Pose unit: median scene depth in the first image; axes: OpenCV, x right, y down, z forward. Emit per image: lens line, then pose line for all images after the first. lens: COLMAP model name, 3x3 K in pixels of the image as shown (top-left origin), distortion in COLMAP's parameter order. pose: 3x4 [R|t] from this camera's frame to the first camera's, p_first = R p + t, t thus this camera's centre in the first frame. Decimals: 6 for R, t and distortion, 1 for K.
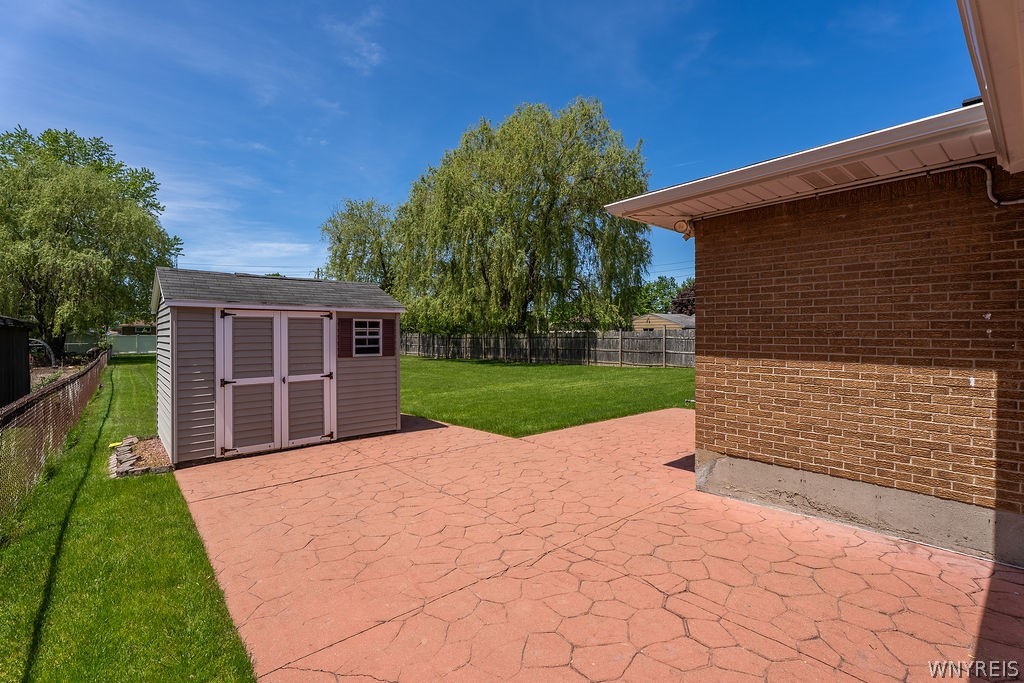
lens RADIAL K [[468.9, 0, 505.5], [0, 468.9, 339.6], [0, 0, 1]] dist [-0.007324, 0.000008]
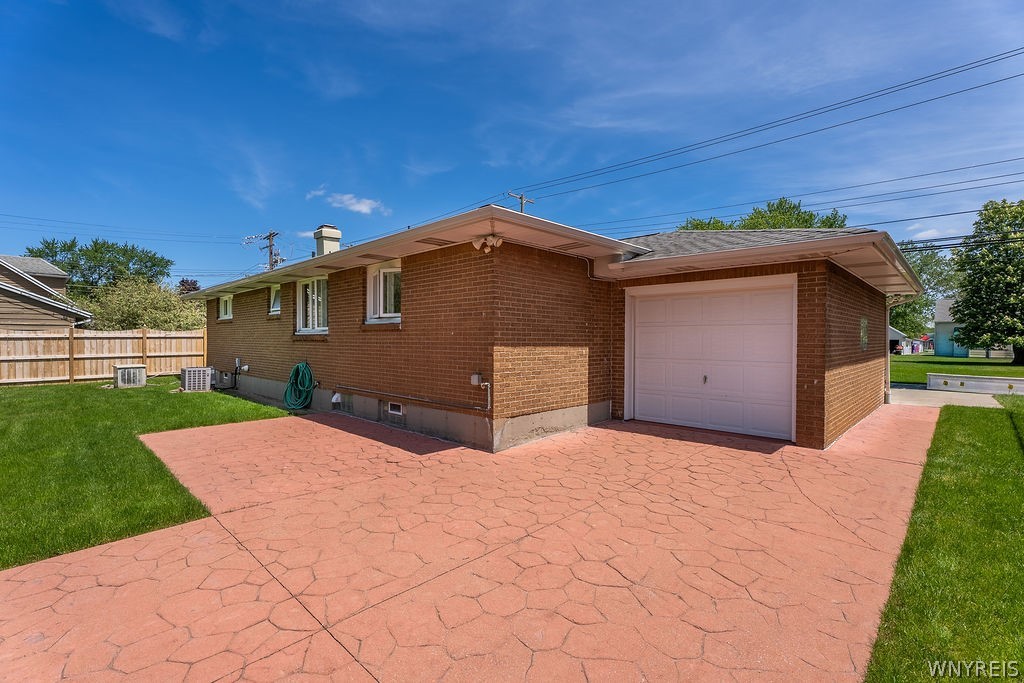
lens RADIAL K [[468.9, 0, 505.5], [0, 468.9, 339.6], [0, 0, 1]] dist [-0.007324, 0.000008]
pose [[-0.110044, 0.000093, 0.993927, -1.036824], [0.011582, 0.999932, 0.001189, 0.016678], [-0.993859, 0.011642, -0.110037, 1.333824]]
